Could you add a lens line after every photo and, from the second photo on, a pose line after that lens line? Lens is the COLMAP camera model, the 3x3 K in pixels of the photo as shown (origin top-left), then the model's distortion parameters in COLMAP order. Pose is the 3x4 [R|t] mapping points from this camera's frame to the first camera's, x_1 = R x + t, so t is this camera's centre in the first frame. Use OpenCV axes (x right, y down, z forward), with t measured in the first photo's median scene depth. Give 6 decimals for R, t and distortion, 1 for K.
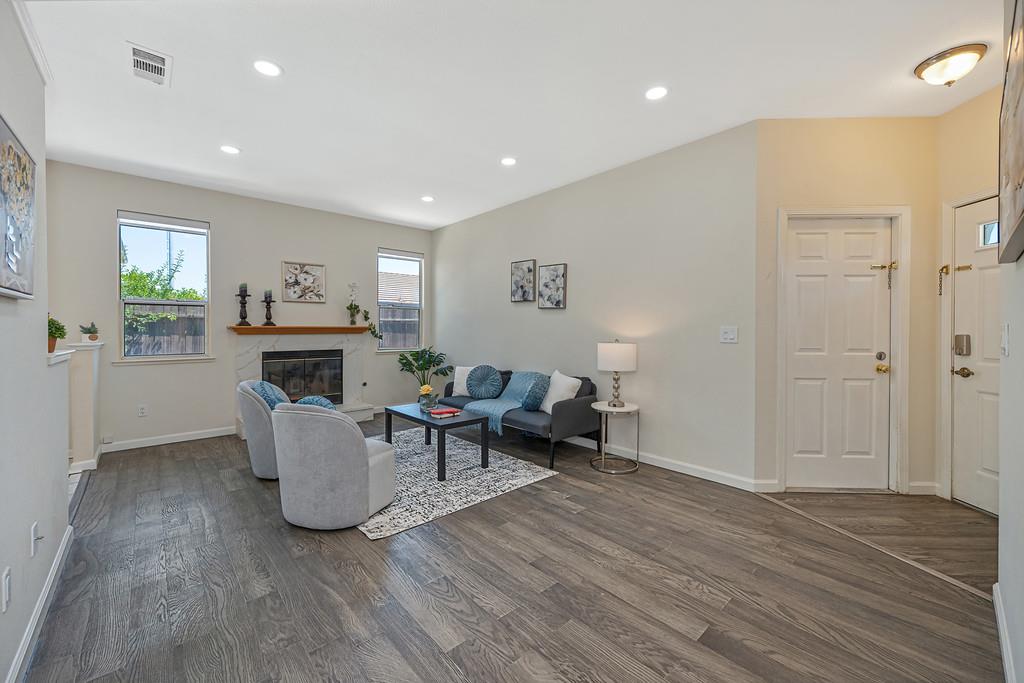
lens RADIAL K [[403.5, 0, 514.0], [0, 403.5, 335.4], [0, 0, 1]] dist [-0.000807, -0.000078]
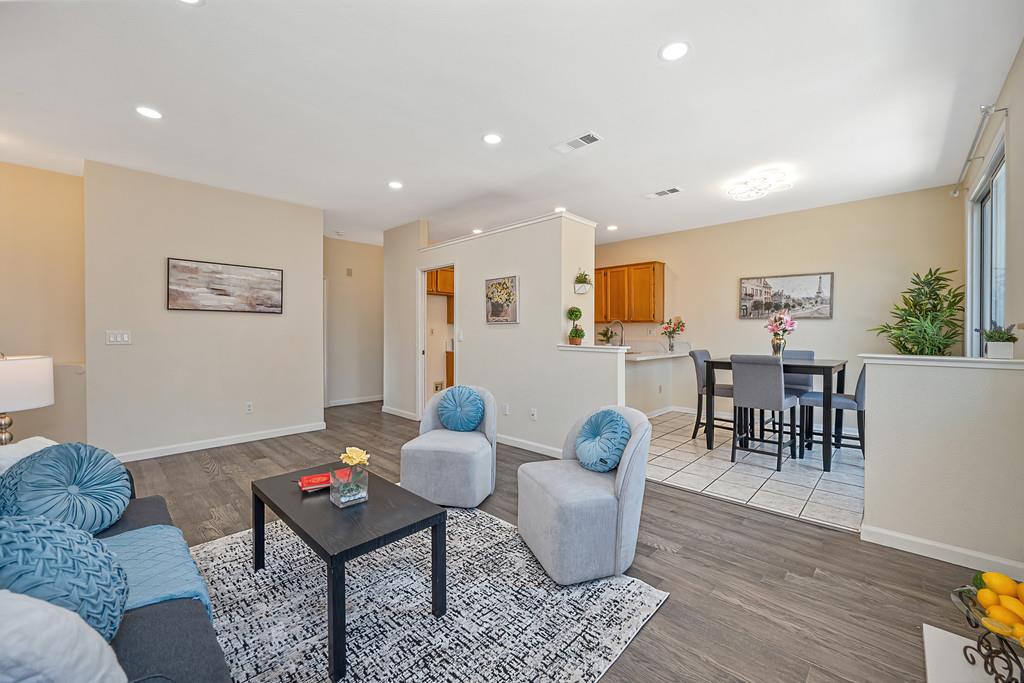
lens RADIAL K [[403.5, 0, 514.0], [0, 403.5, 335.4], [0, 0, 1]] dist [-0.000807, -0.000078]
pose [[-0.997820, 0.000761, -0.065994, -0.313174], [-0.000829, 0.999710, 0.024058, -0.021201], [0.065993, 0.024060, -0.997530, 1.229198]]
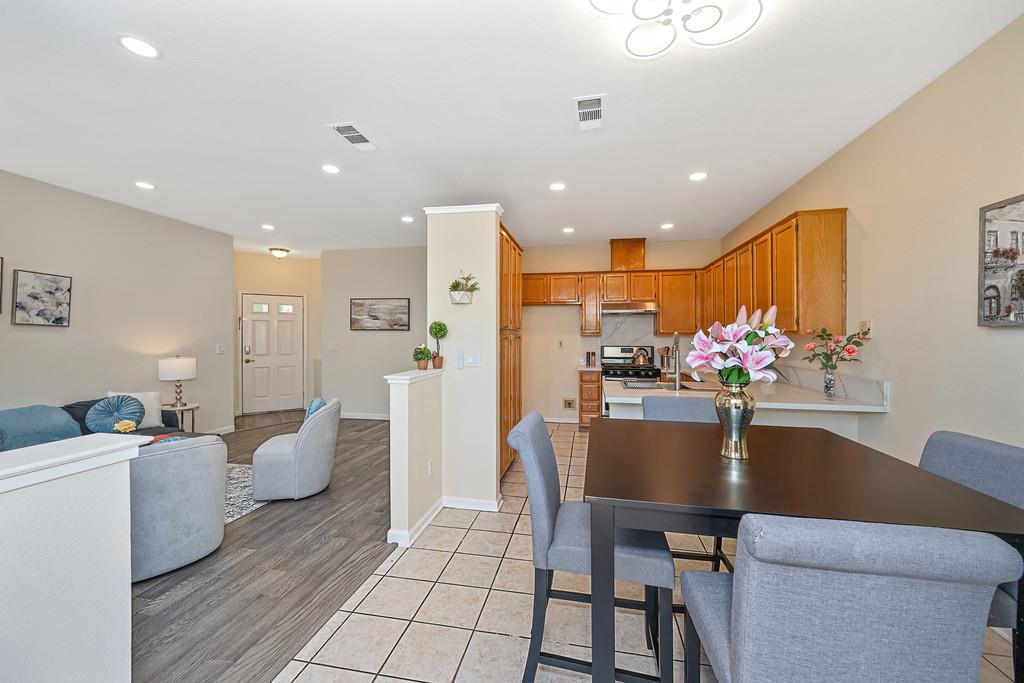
lens RADIAL K [[403.5, 0, 514.0], [0, 403.5, 335.4], [0, 0, 1]] dist [-0.000807, -0.000078]
pose [[-0.594369, 0.000018, 0.804192, -1.118705], [0.010715, 0.999911, 0.007897, -0.041749], [-0.804121, 0.013311, -0.594317, 0.695875]]
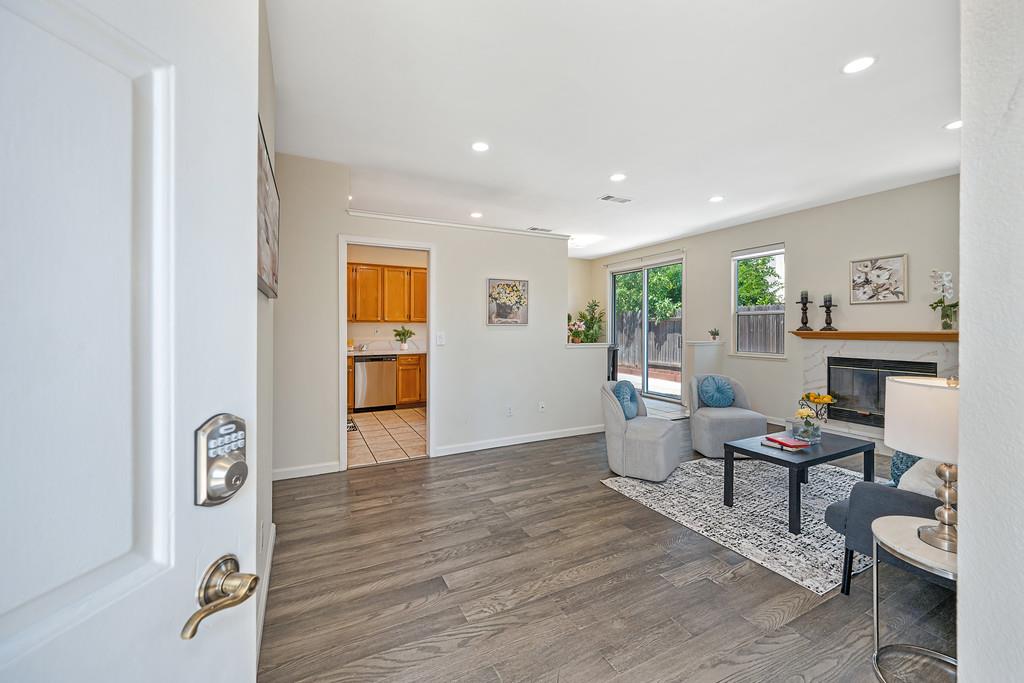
lens RADIAL K [[407.7, 0, 512.3], [0, 407.7, 327.1], [0, 0, 1]] dist [-0.001163, -0.000106]
pose [[-0.260954, -0.001345, -0.965350, 0.579851], [-0.015020, 0.999884, 0.002667, -0.024504], [0.965234, 0.015195, -0.260944, 0.535471]]
